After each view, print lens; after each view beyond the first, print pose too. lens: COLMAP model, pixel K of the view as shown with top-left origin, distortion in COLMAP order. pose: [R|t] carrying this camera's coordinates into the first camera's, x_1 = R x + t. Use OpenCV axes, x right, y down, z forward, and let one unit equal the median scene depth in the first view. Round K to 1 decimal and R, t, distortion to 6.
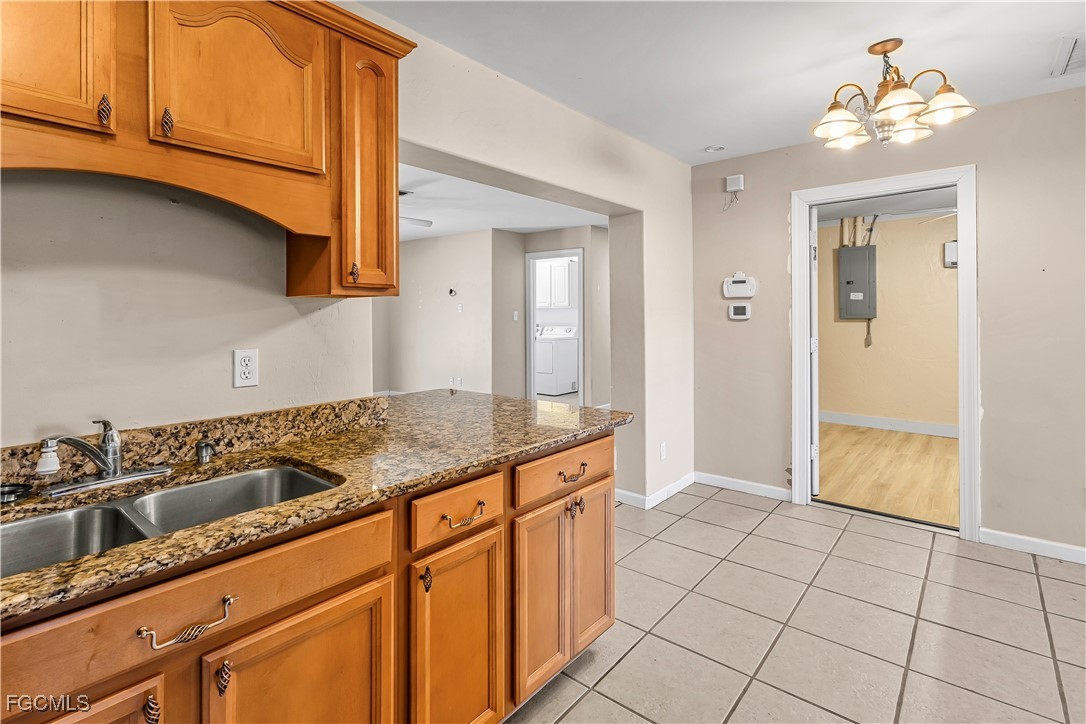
lens RADIAL K [[524.1, 0, 536.5], [0, 524.1, 309.5], [0, 0, 1]] dist [0.001291, 0.000763]
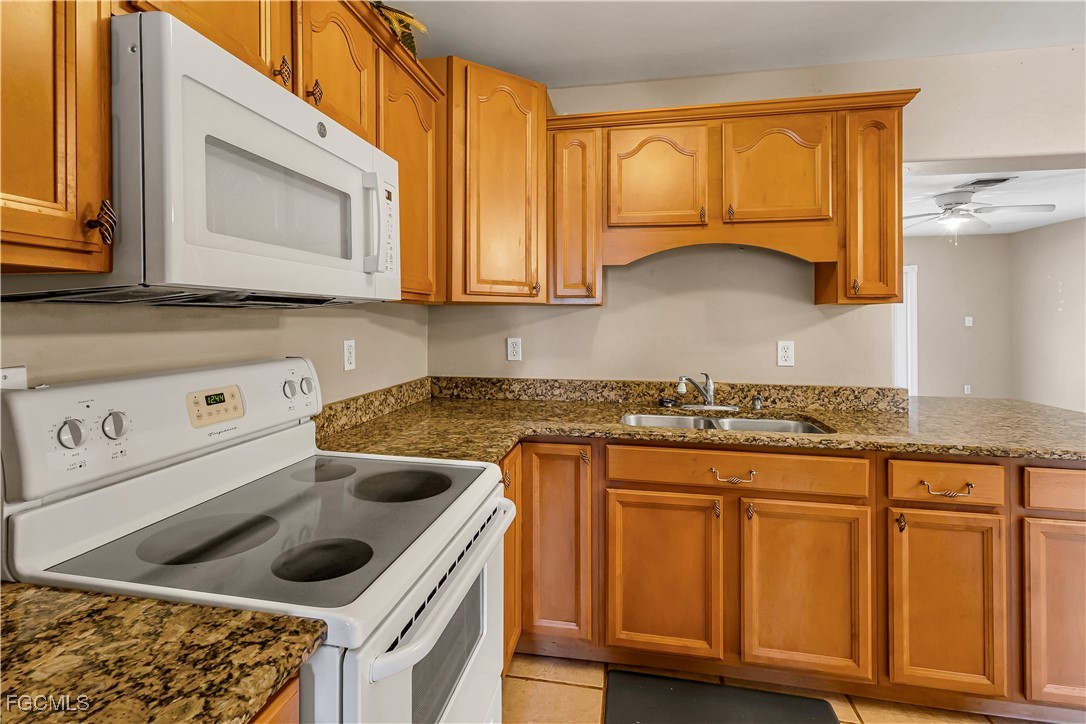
lens RADIAL K [[524.1, 0, 529.1], [0, 524.1, 313.5], [0, 0, 1]] dist [0.001291, 0.000763]
pose [[0.483056, -0.001575, -0.875588, 0.437230], [0.002724, 0.999996, -0.000296, -0.004353], [0.875585, -0.002242, 0.483058, -0.390395]]
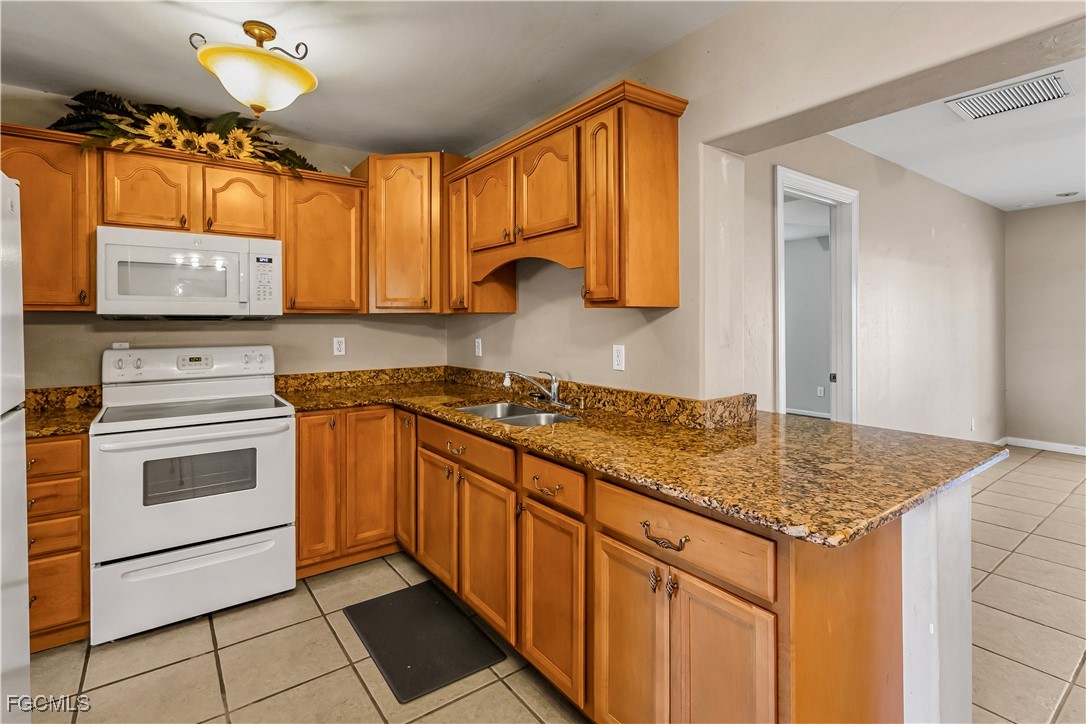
lens RADIAL K [[524.1, 0, 533.3], [0, 524.1, 323.8], [0, 0, 1]] dist [0.001291, 0.000763]
pose [[-0.252401, 0.007288, -0.967595, 1.035212], [0.014665, 0.999886, 0.003706, 0.007162], [0.967512, -0.013254, -0.252479, 1.260452]]
